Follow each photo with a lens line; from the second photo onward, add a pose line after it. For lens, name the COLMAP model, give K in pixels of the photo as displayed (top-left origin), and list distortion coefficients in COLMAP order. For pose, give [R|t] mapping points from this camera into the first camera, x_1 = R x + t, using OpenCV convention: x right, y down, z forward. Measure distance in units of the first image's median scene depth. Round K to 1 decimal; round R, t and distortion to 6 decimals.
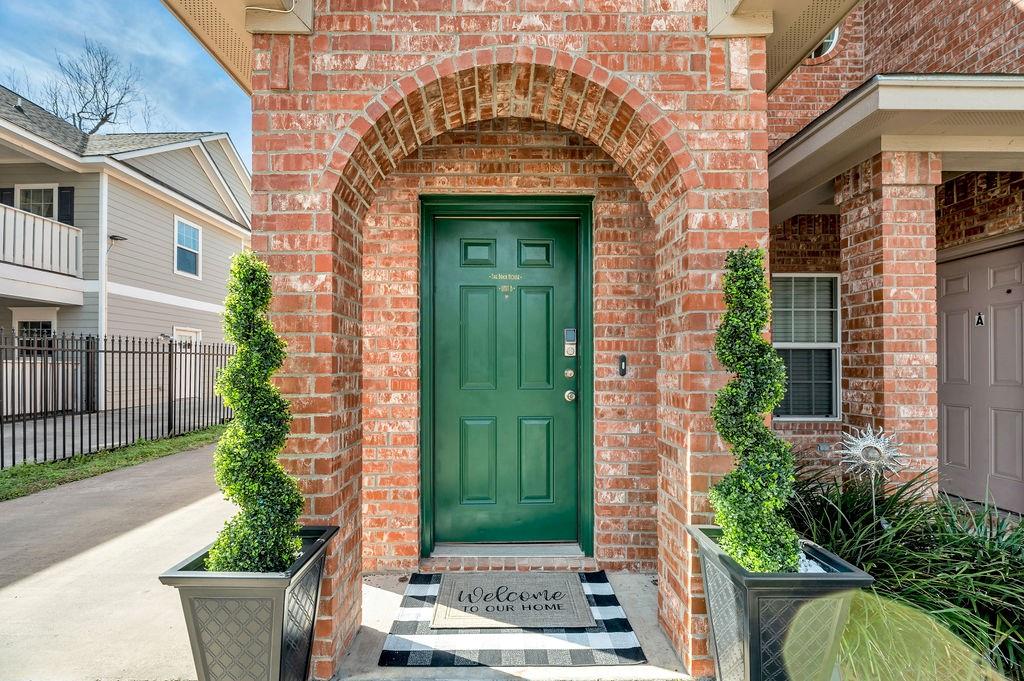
lens RADIAL K [[408.7, 0, 507.0], [0, 408.7, 363.7], [0, 0, 1]] dist [-0.008085, 0.000064]
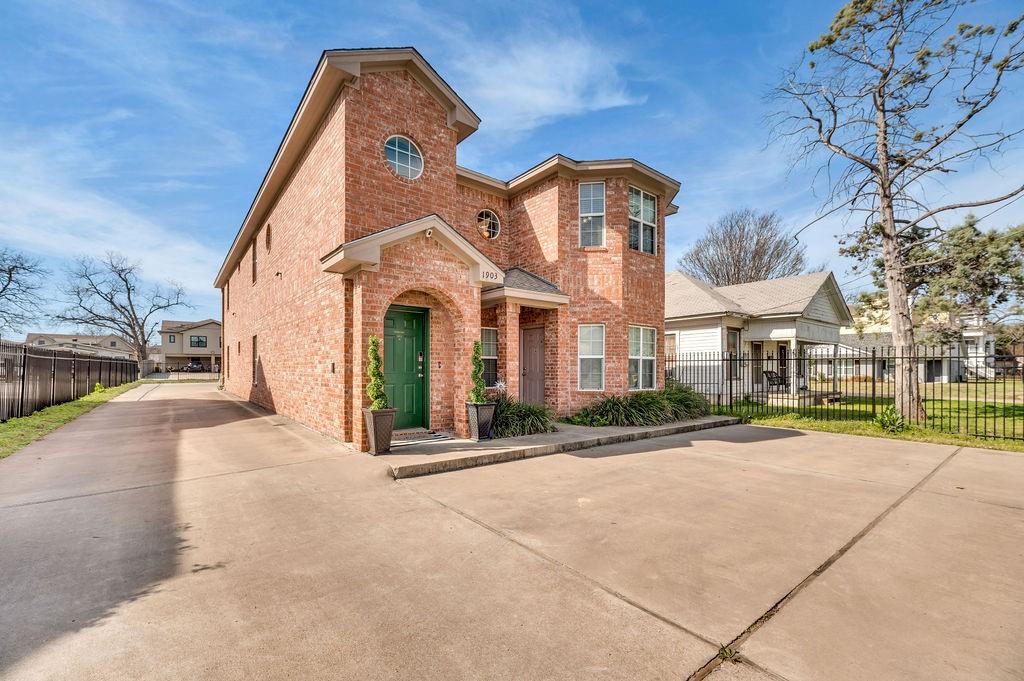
lens RADIAL K [[414.1, 0, 495.1], [0, 414.1, 365.4], [0, 0, 1]] dist [0.002471, 0.000112]
pose [[0.796799, 0.004887, 0.604225, -1.272341], [-0.003948, 0.999988, -0.002883, 0.016300], [-0.604232, -0.000088, 0.796808, -1.746162]]
